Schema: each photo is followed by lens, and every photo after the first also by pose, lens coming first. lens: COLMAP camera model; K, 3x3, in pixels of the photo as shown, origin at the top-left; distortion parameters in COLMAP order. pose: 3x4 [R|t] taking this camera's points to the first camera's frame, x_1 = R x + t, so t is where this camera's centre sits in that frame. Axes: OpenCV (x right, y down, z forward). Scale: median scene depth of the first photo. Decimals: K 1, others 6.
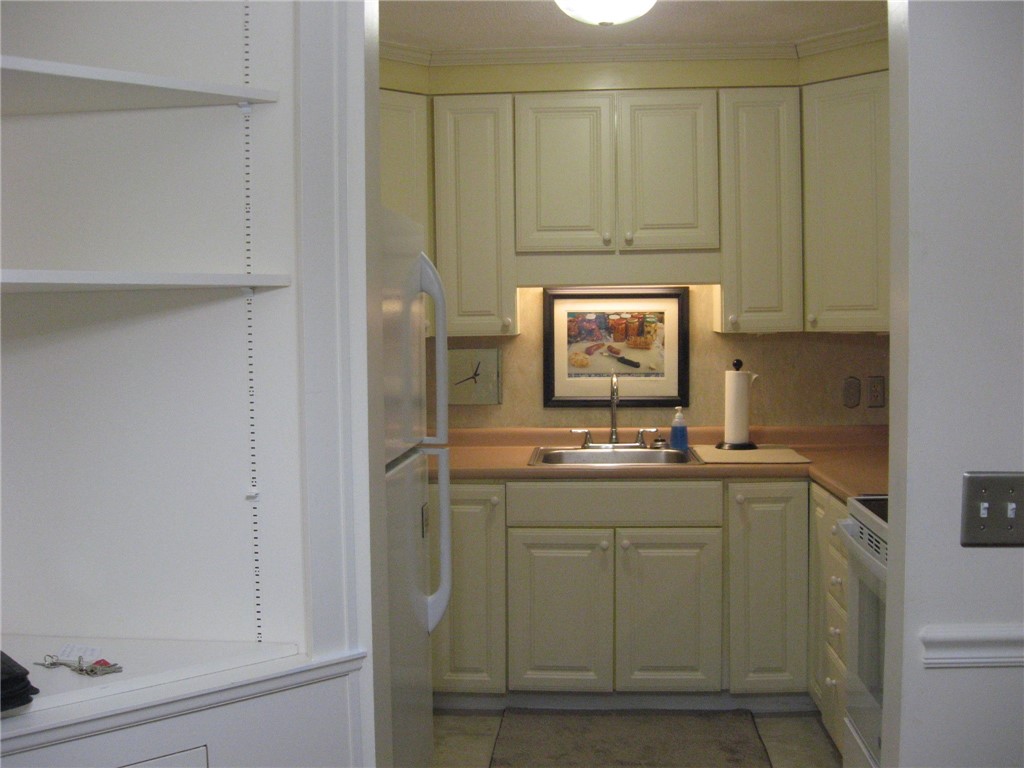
lens RADIAL K [[1062.0, 0, 517.4], [0, 1062.0, 385.5], [0, 0, 1]] dist [-0.135236, 0.000000]
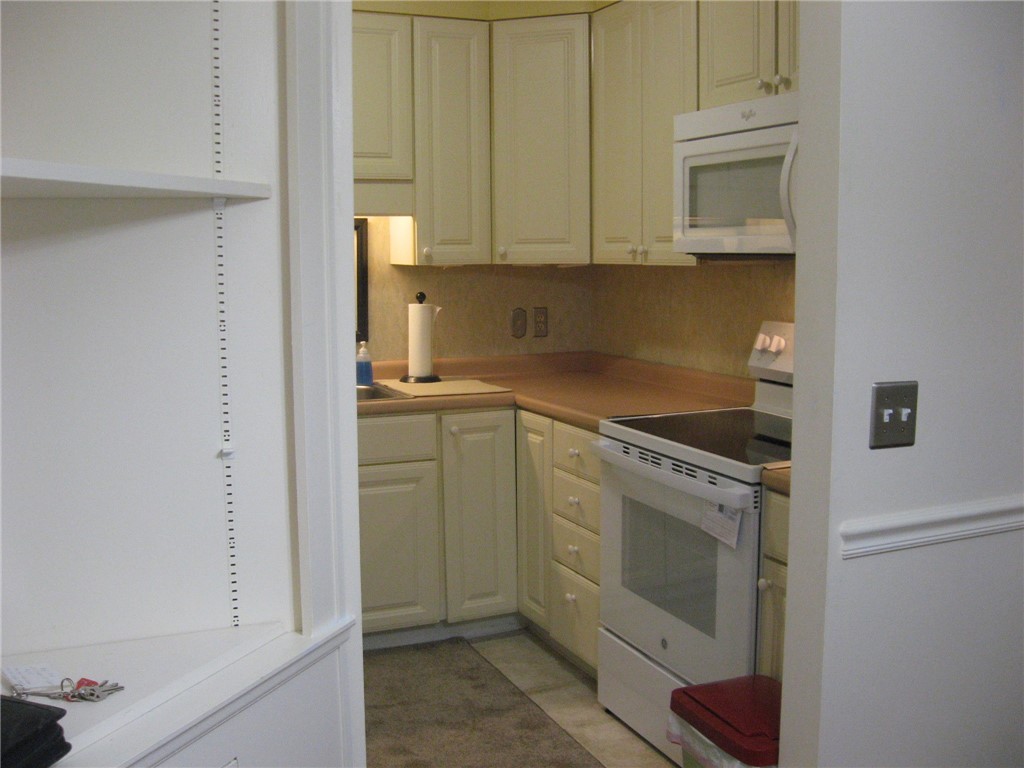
lens RADIAL K [[1062.0, 0, 514.2], [0, 1062.0, 385.8], [0, 0, 1]] dist [-0.135236, 0.000000]
pose [[0.879629, -0.047908, 0.473241, -0.213727], [0.020627, 0.997821, 0.062674, 0.002724], [-0.475213, -0.045368, 0.878701, 0.082506]]
